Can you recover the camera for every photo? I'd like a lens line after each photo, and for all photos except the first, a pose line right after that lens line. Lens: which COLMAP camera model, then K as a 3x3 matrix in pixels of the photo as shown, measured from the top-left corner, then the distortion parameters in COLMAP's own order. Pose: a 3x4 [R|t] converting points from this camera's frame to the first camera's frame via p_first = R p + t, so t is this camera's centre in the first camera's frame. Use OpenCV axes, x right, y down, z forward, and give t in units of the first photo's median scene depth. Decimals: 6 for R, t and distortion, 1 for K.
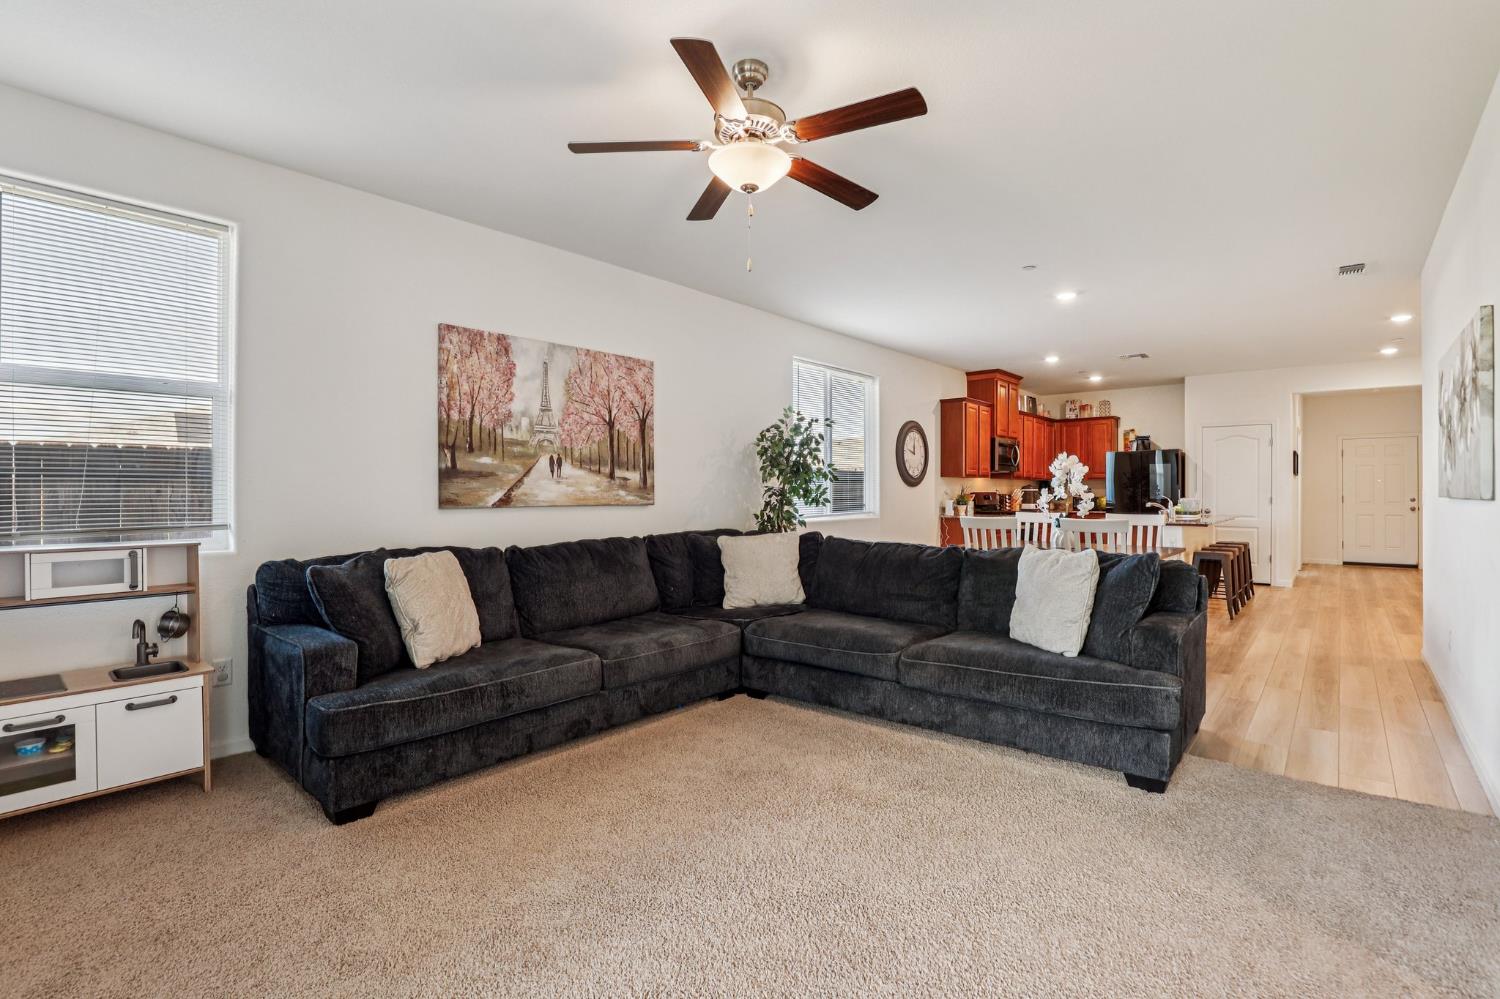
lens RADIAL K [[698.6, 0, 747.0], [0, 698.6, 492.9], [0, 0, 1]] dist [-0.036670, 0.006694]
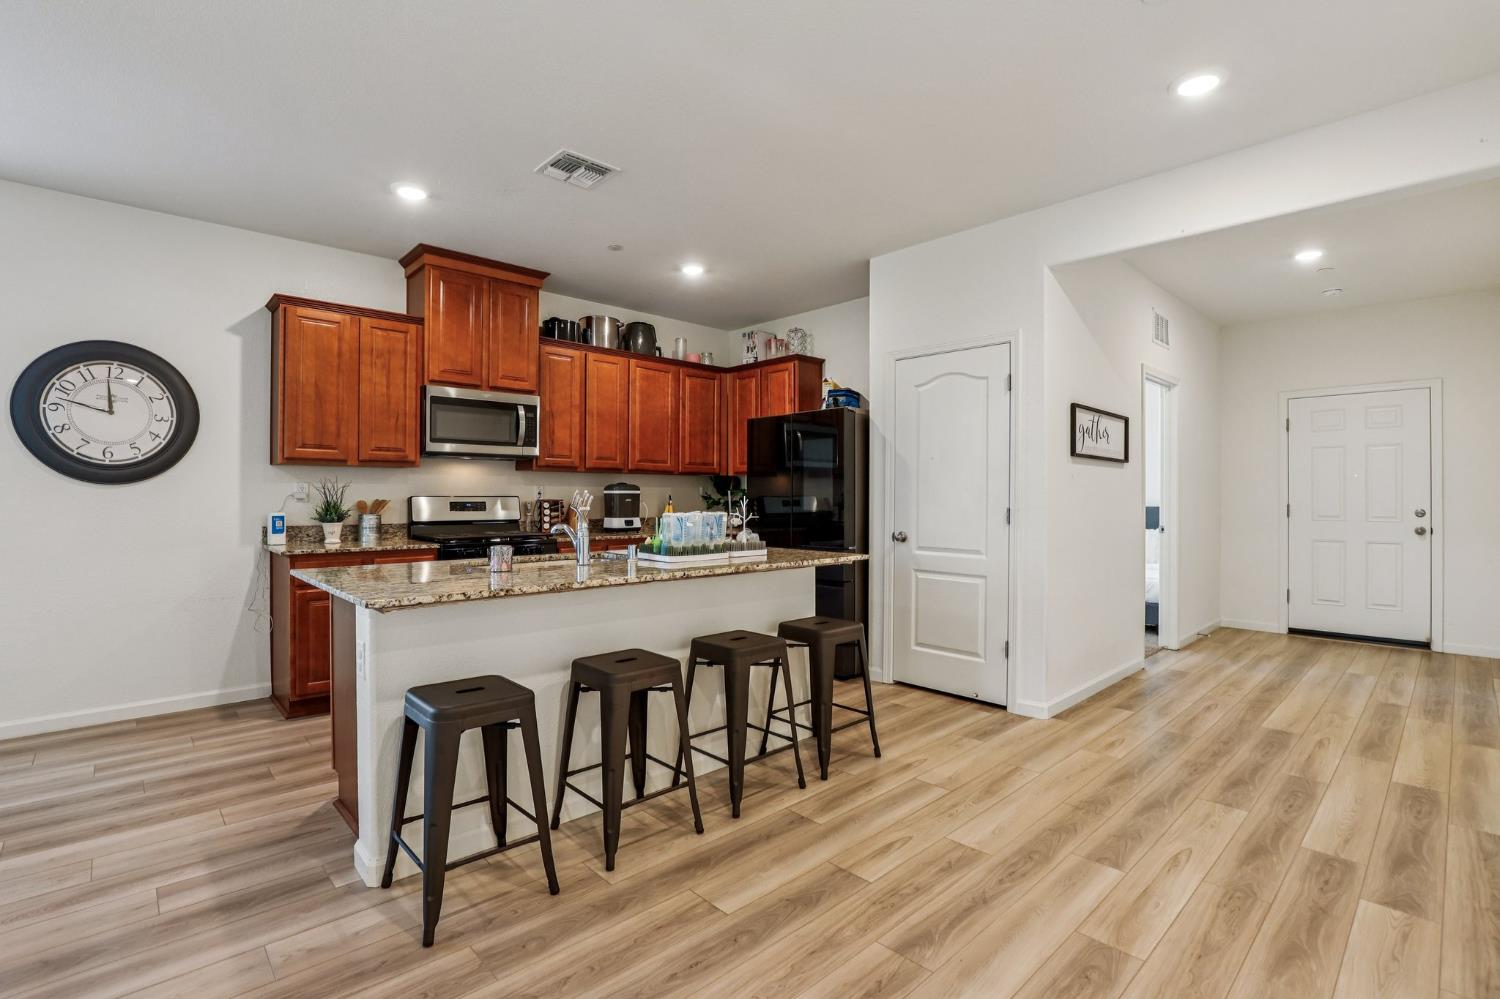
lens RADIAL K [[698.6, 0, 747.0], [0, 698.6, 492.9], [0, 0, 1]] dist [-0.036670, 0.006694]
pose [[0.995152, 0.002337, -0.098316, 0.641257], [-0.002735, 0.999989, -0.003915, -0.001935], [0.098306, 0.004165, 0.995148, 0.540053]]
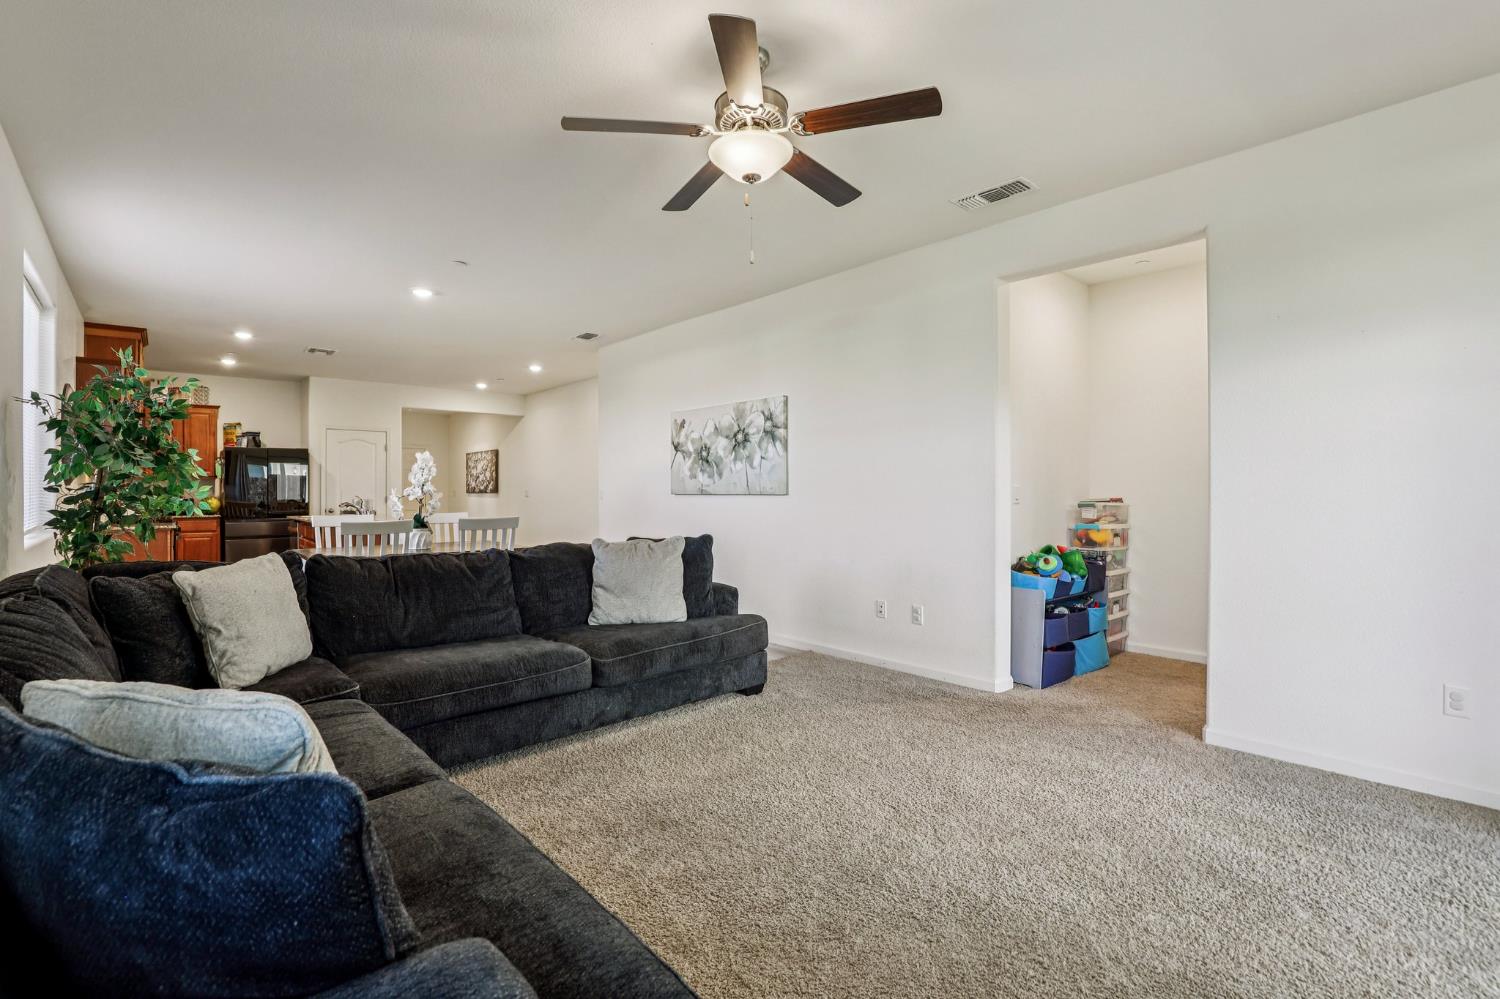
lens RADIAL K [[698.6, 0, 747.0], [0, 698.6, 492.9], [0, 0, 1]] dist [-0.036670, 0.006694]
pose [[0.129070, -0.003153, 0.991630, -0.285682], [0.004536, 0.999986, 0.002589, -0.000308], [-0.991625, 0.004164, 0.129083, 0.263912]]
